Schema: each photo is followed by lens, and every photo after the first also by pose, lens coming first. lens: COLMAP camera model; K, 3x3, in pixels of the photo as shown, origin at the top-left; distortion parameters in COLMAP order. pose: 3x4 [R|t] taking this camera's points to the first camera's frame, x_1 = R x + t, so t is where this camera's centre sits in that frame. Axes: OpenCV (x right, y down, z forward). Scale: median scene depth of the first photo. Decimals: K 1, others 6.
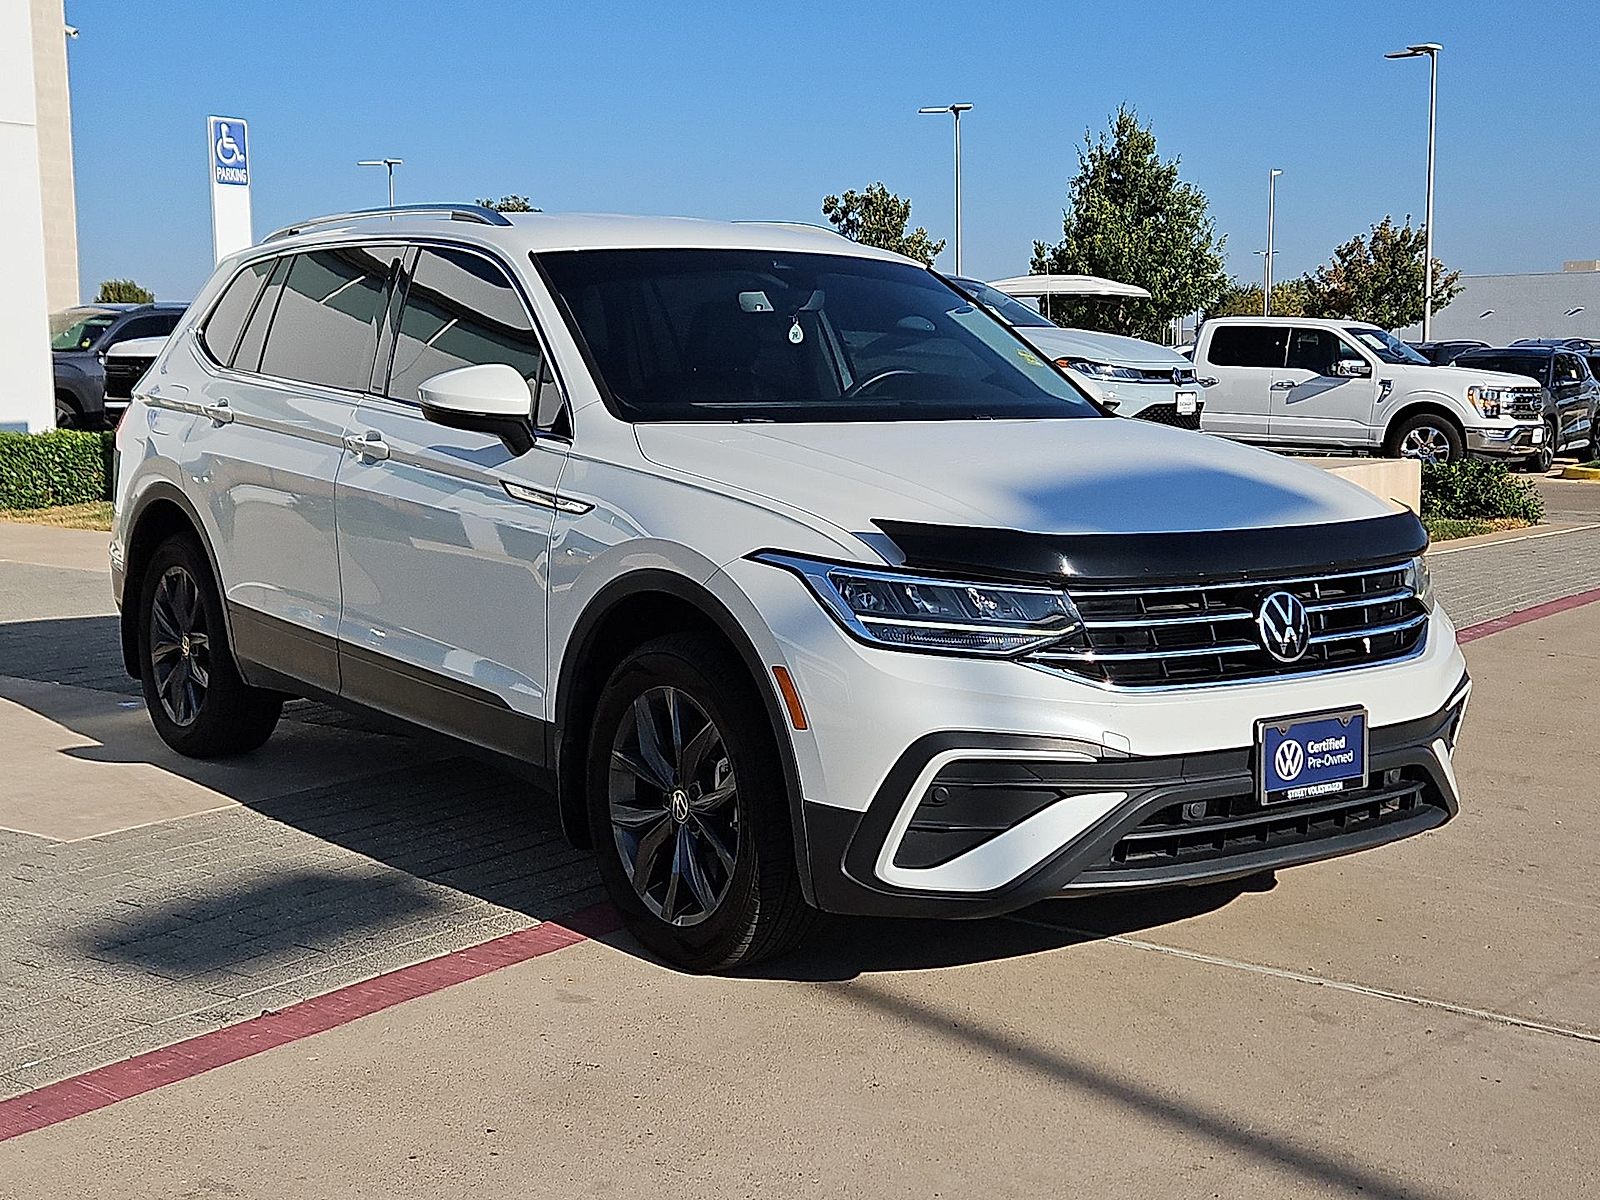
lens RADIAL K [[2132.8, 0, 770.8], [0, 2132.8, 596.1], [0, 0, 1]] dist [0.098209, -0.082272]
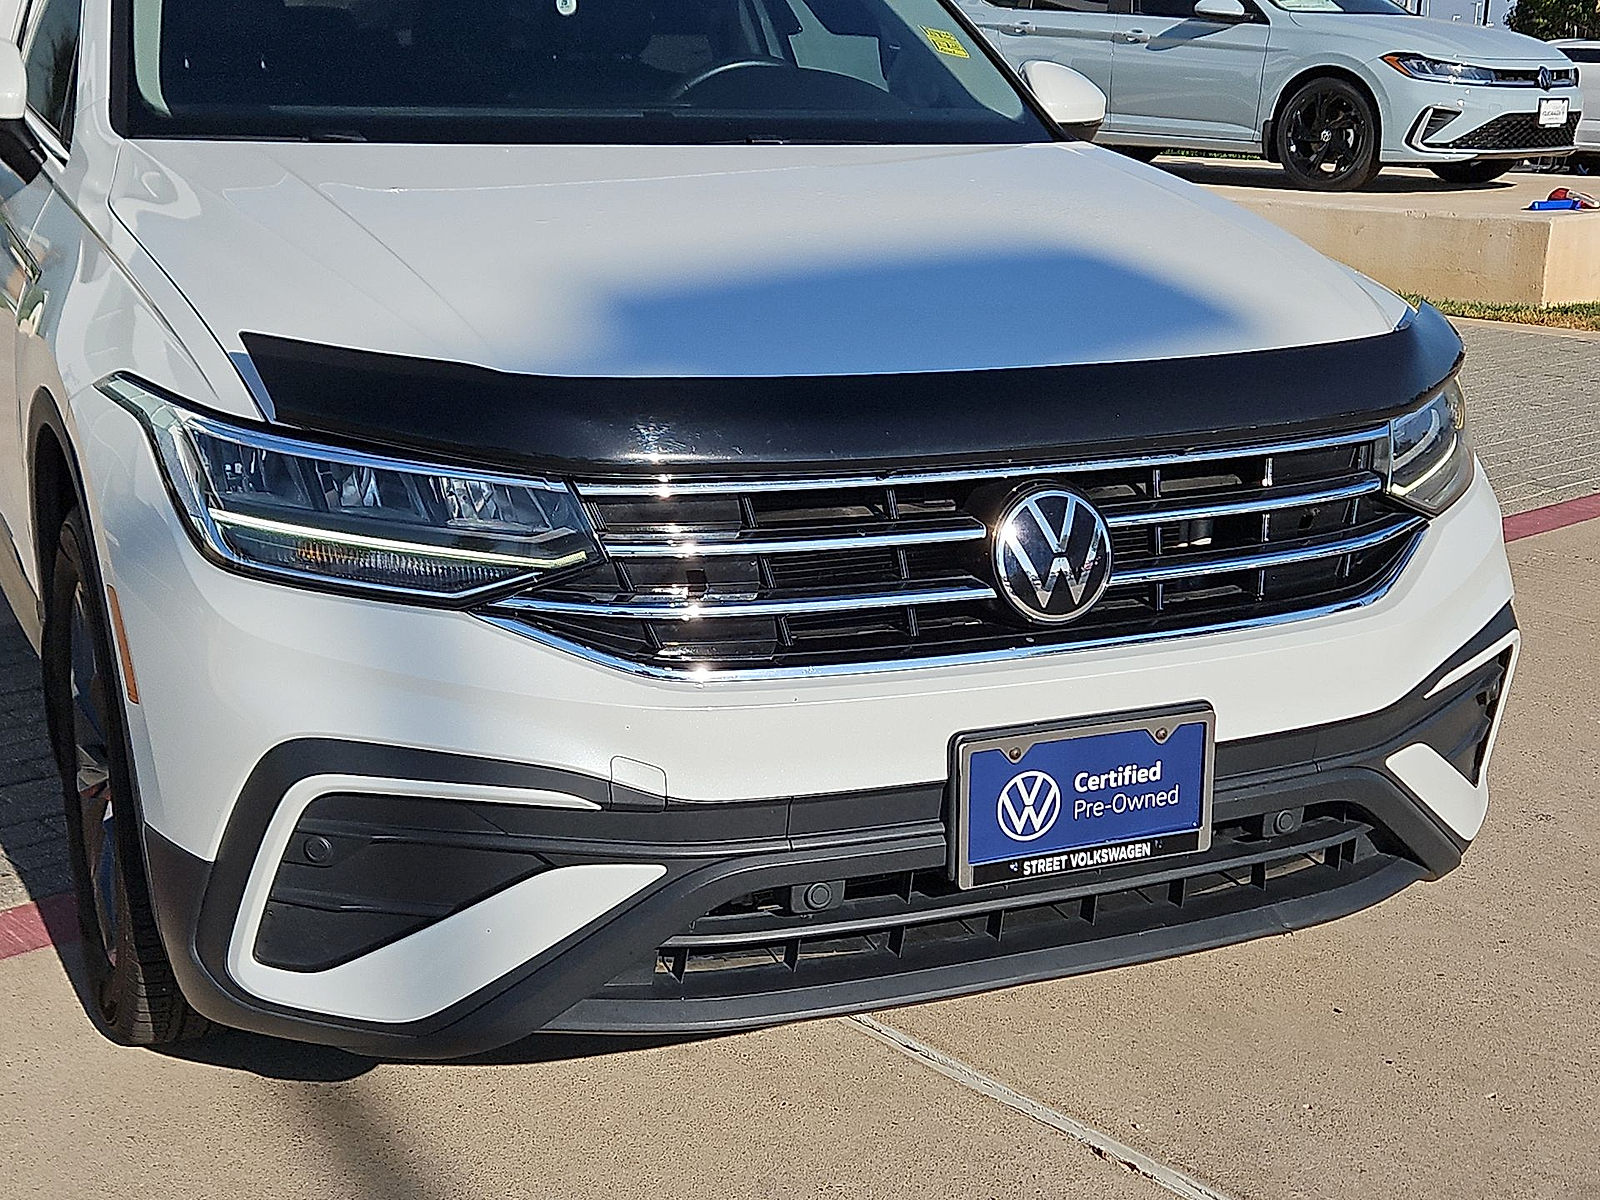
lens RADIAL K [[2132.8, 0, 770.8], [0, 2132.8, 596.1], [0, 0, 1]] dist [0.098209, -0.082272]
pose [[0.978193, 0.061589, -0.198357, 0.279211], [-0.034129, 0.989705, 0.138993, -0.048380], [0.204875, -0.129192, 0.970224, 0.466171]]
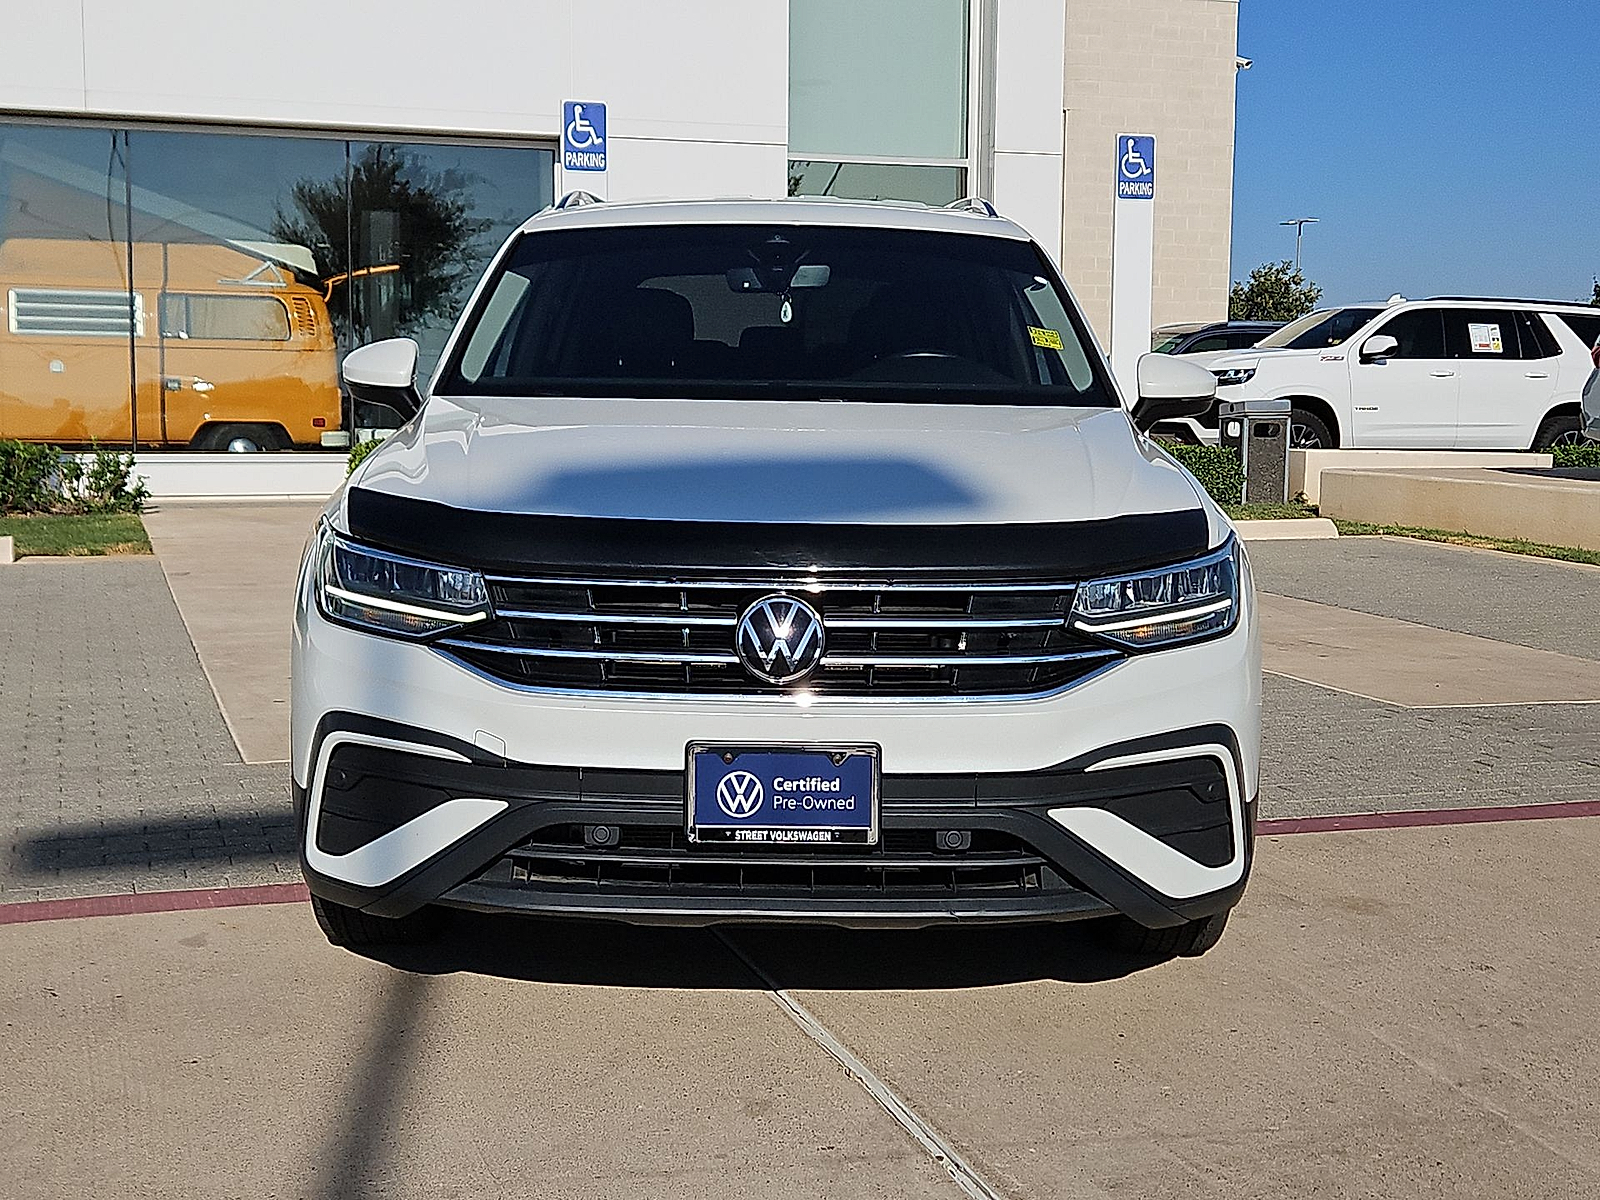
lens RADIAL K [[2132.8, 0, 770.8], [0, 2132.8, 596.1], [0, 0, 1]] dist [0.098209, -0.082272]
pose [[0.812757, 0.070976, -0.578263, 0.727776], [-0.078436, 0.996846, 0.012109, -0.012875], [0.577298, 0.035515, 0.815761, 0.312952]]
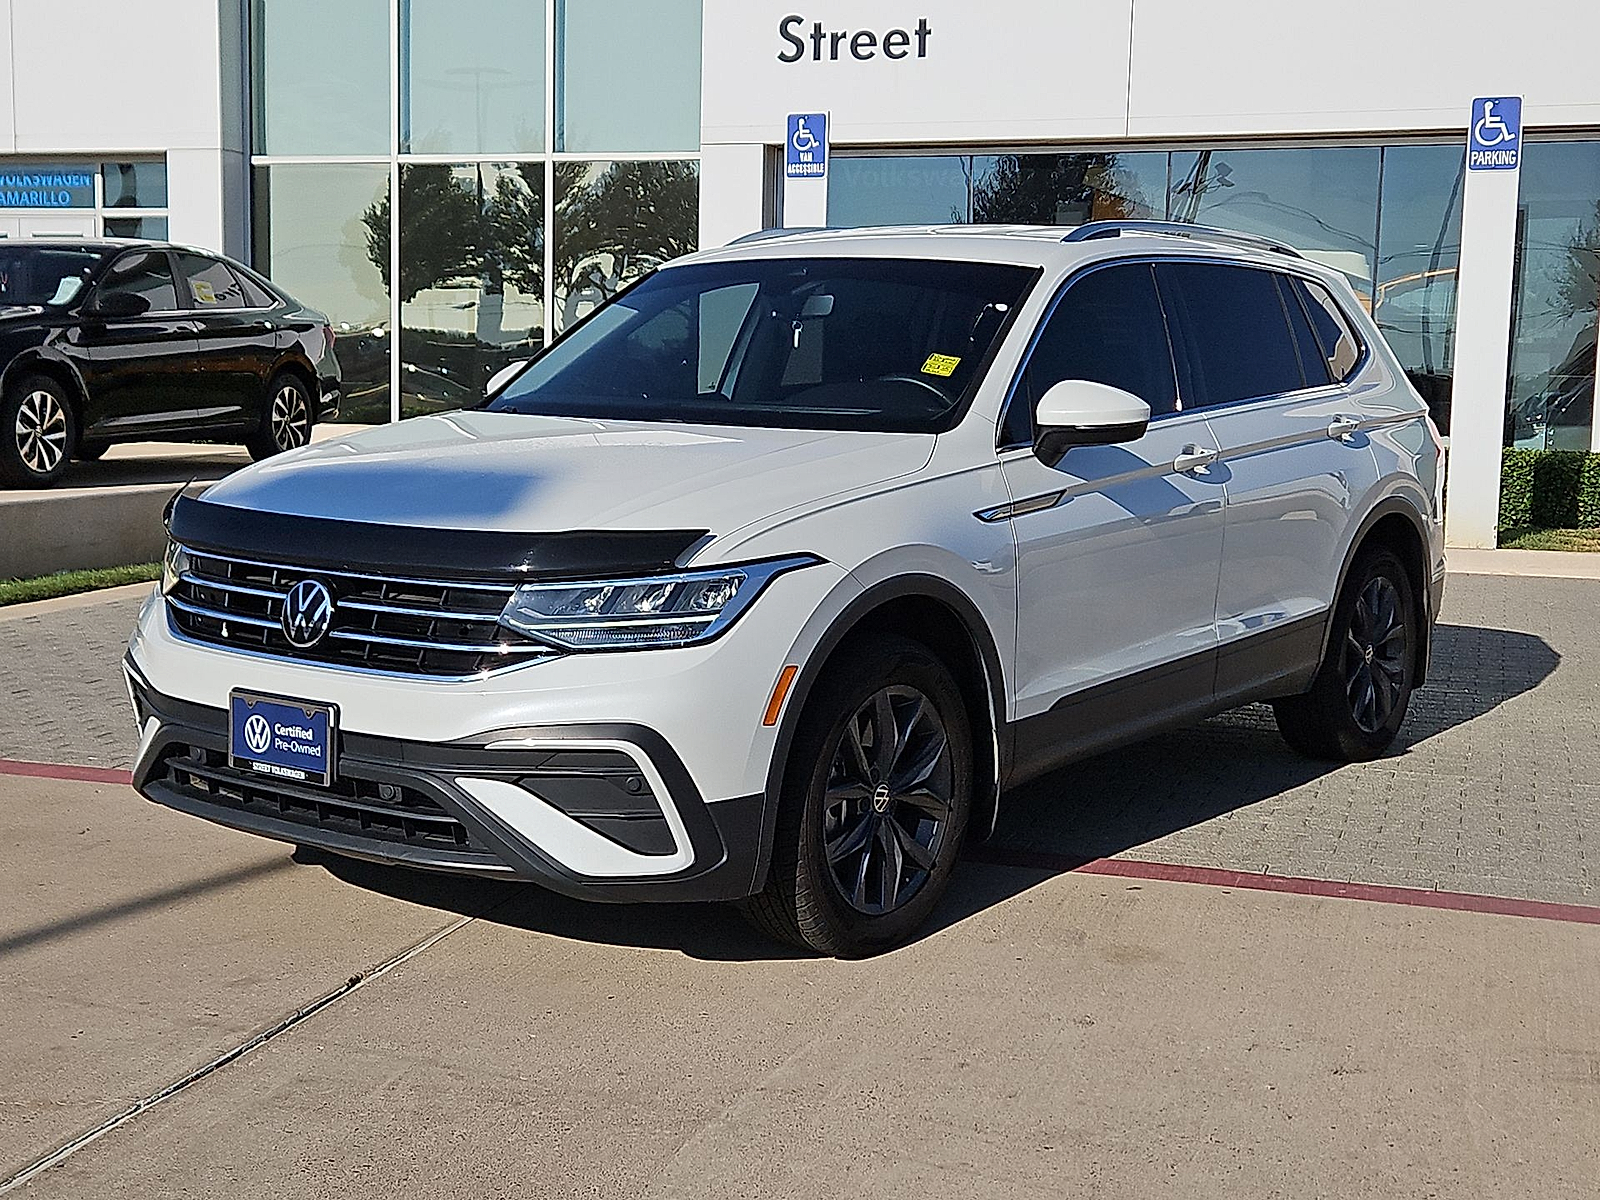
lens RADIAL K [[2130.1, 0, 749.9], [0, 2130.1, 631.1], [0, 0, 1]] dist [0.071791, -0.026344]
pose [[0.287470, 0.128701, -0.949103, 1.294945], [-0.124852, 0.987511, 0.096093, -0.104491], [0.949617, 0.090874, 0.299949, 0.901878]]
